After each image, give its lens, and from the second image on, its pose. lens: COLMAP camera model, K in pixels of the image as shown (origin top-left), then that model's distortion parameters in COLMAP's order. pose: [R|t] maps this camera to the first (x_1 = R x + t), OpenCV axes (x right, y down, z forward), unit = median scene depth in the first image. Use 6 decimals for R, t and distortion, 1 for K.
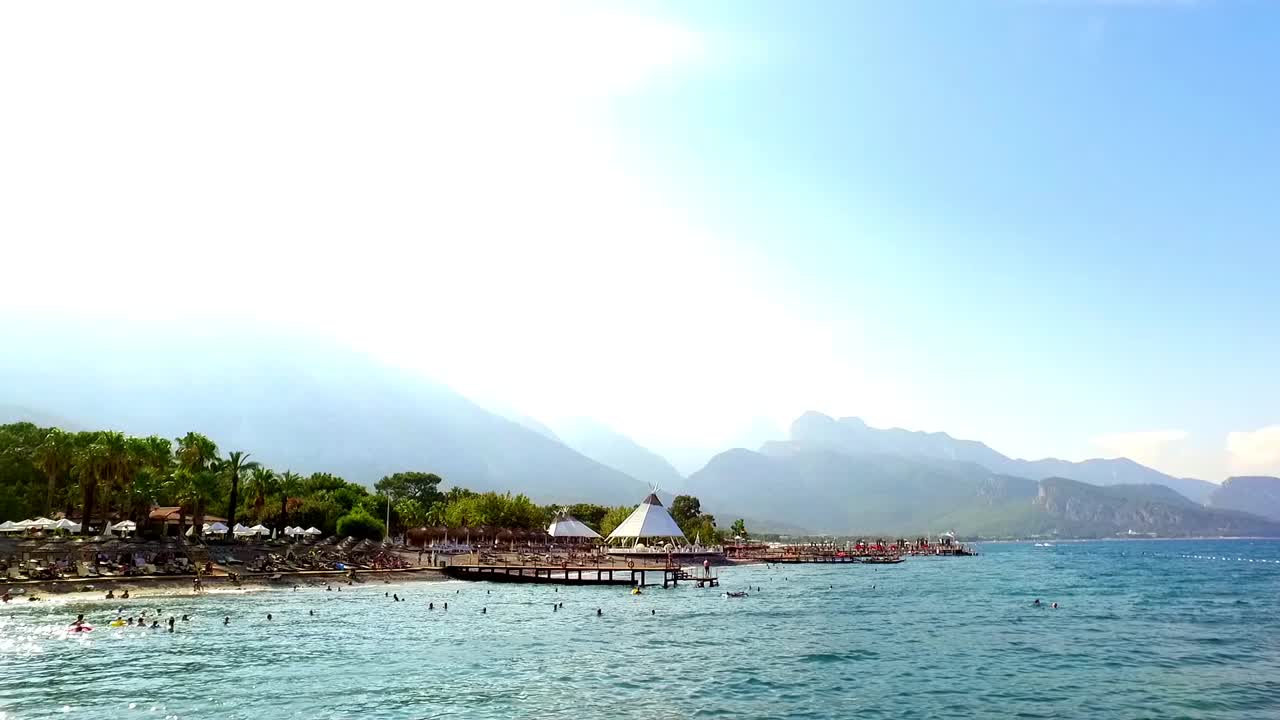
lens RADIAL K [[774.7, 0, 640.0], [0, 774.7, 360.0], [0, 0, 1]] dist [-0.130257, 0.095631]
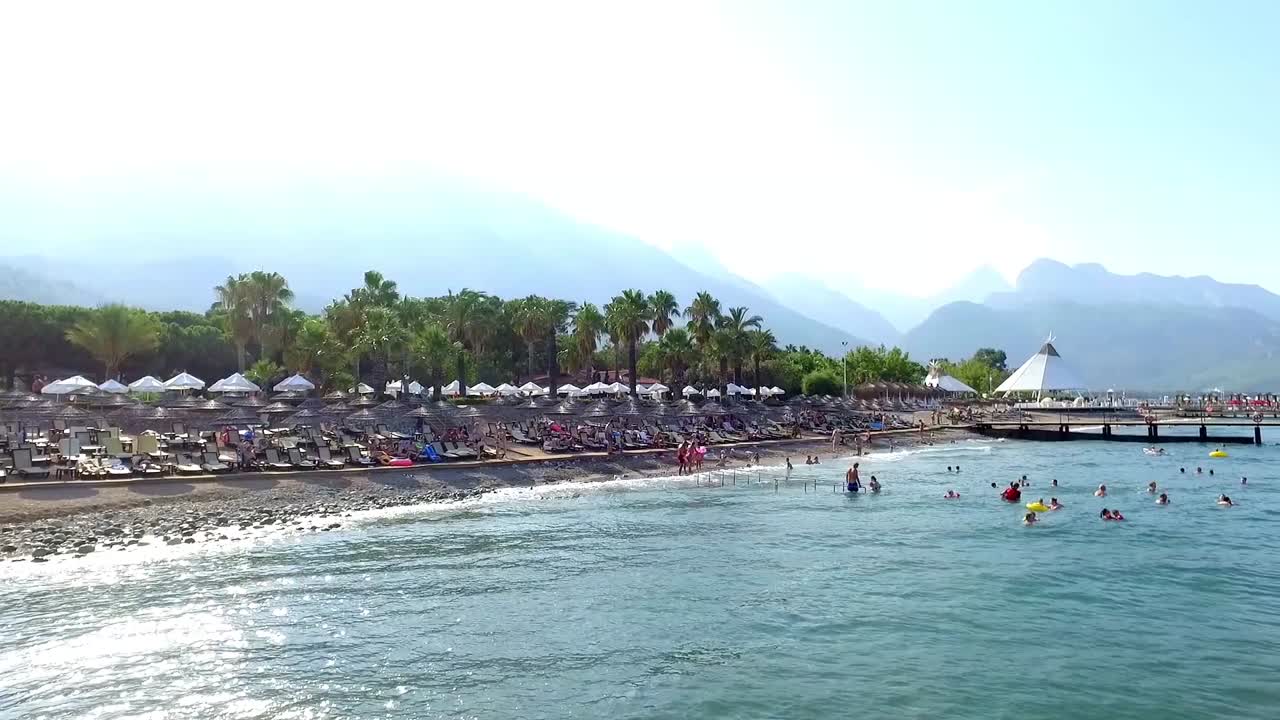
lens RADIAL K [[774.7, 0, 640.0], [0, 774.7, 360.0], [0, 0, 1]] dist [-0.130257, 0.095631]
pose [[0.962209, -0.022607, -0.271370, -0.362323], [0.070754, 0.983077, 0.168979, 0.016011], [0.262958, -0.181793, 0.947525, 0.056327]]
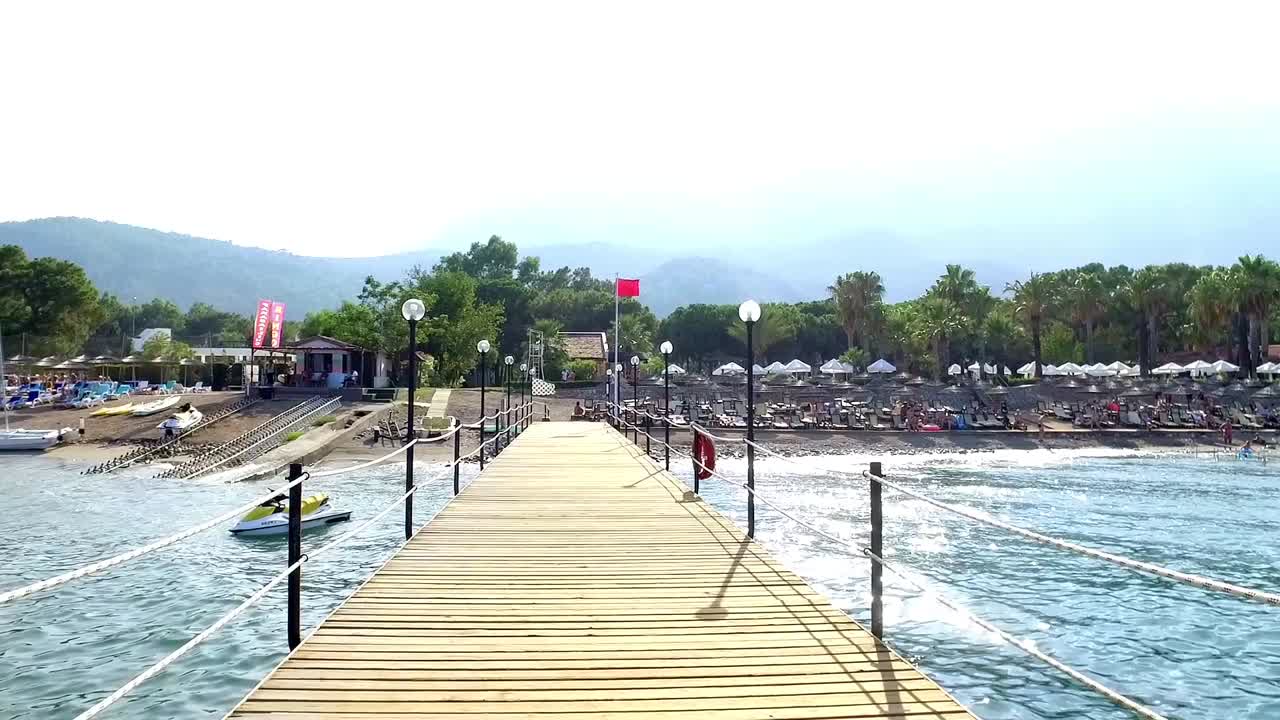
lens RADIAL K [[901.6, 0, 640.0], [0, 901.6, 360.0], [0, 0, 1]] dist [-0.087129, 0.002373]
pose [[0.489677, -0.023946, -0.871575, -0.170173], [0.200905, 0.975823, 0.086064, -0.007811], [0.848442, -0.217248, 0.482649, -0.050271]]
